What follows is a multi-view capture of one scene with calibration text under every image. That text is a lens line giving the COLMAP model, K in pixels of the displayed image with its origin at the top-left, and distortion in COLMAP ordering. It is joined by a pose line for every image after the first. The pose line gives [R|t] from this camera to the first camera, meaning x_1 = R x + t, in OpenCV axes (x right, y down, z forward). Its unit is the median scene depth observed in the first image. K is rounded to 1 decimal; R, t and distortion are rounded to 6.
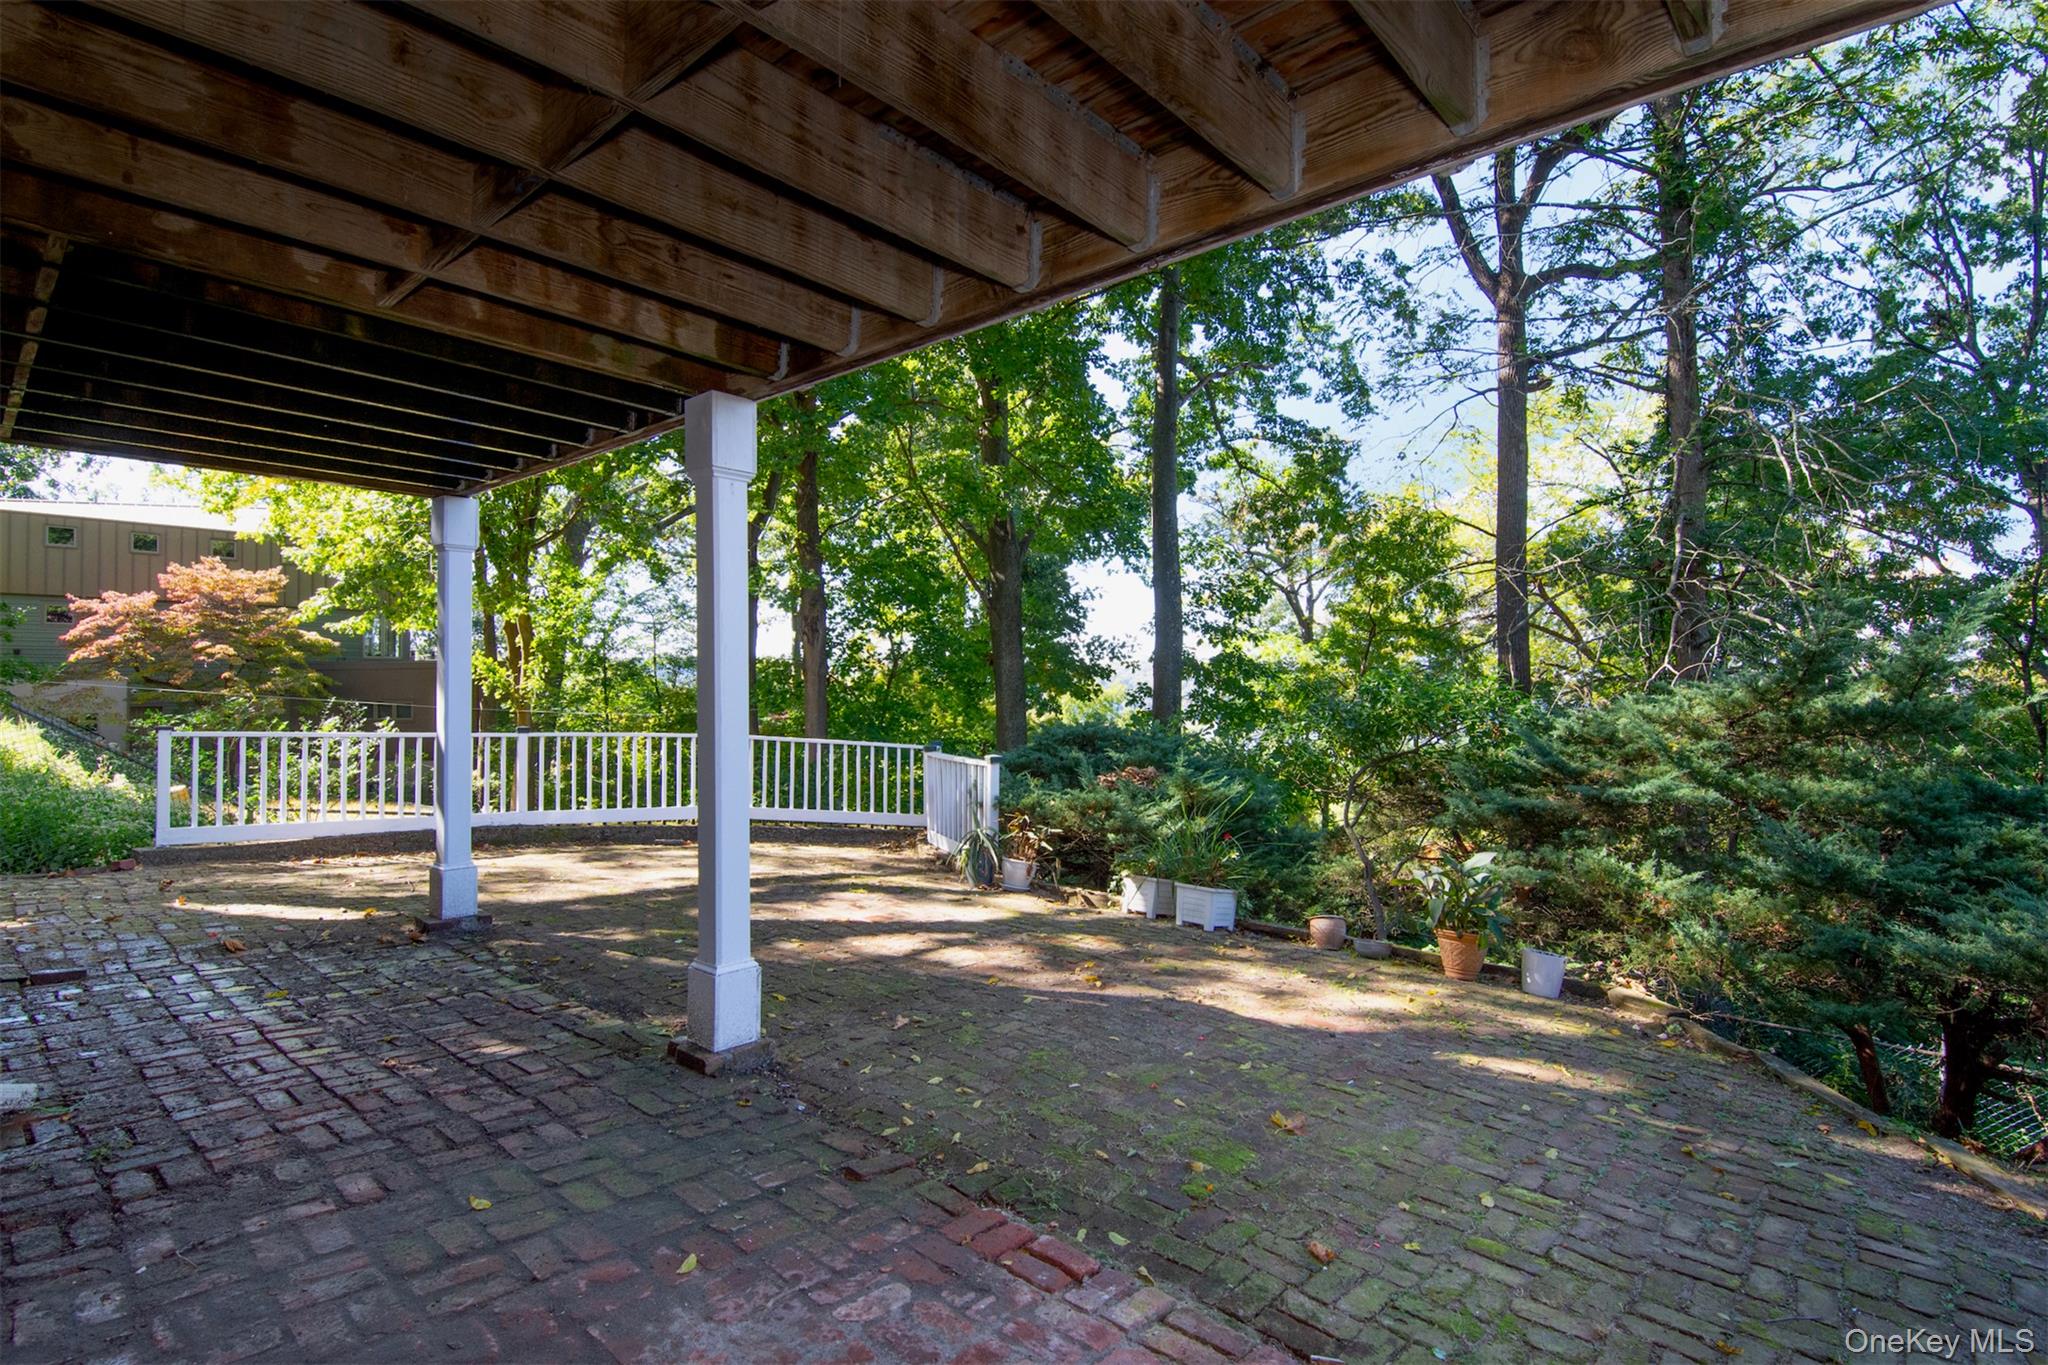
lens RADIAL K [[998.6, 0, 1024.0], [0, 998.6, 682.5], [0, 0, 1]] dist [-0.009398, -0.000556]
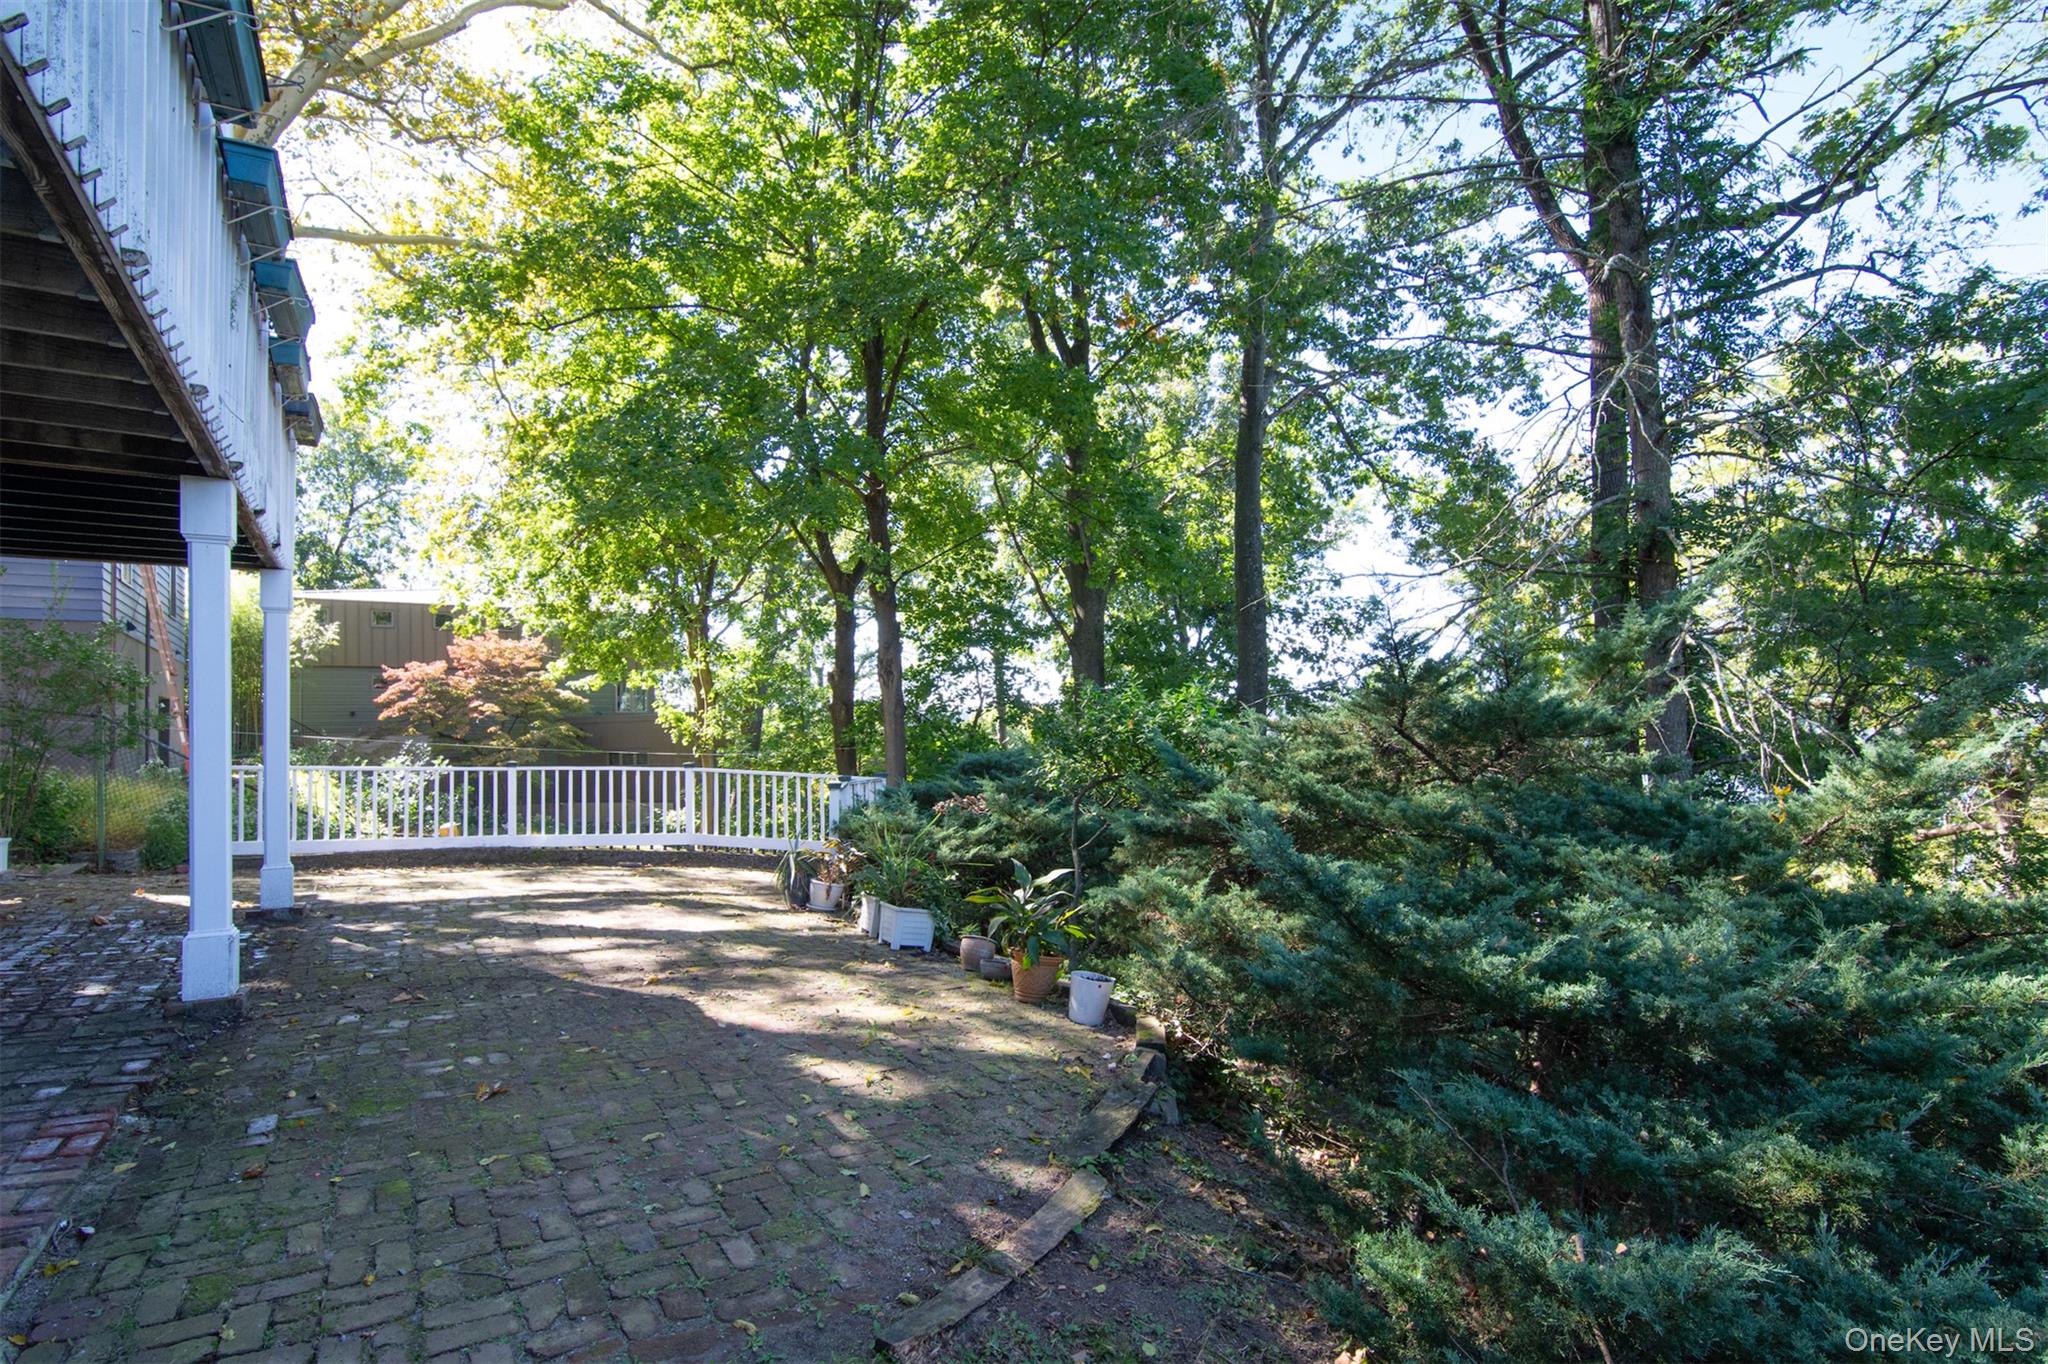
lens RADIAL K [[1025.0, 0, 1024.0], [0, 1025.0, 682.0], [0, 0, 1]] dist [-0.021562, -0.000699]
pose [[0.962017, -0.032836, -0.271008, 0.568378], [0.020411, 0.998613, -0.048539, 0.035588], [0.272226, 0.041164, 0.961352, 0.047092]]
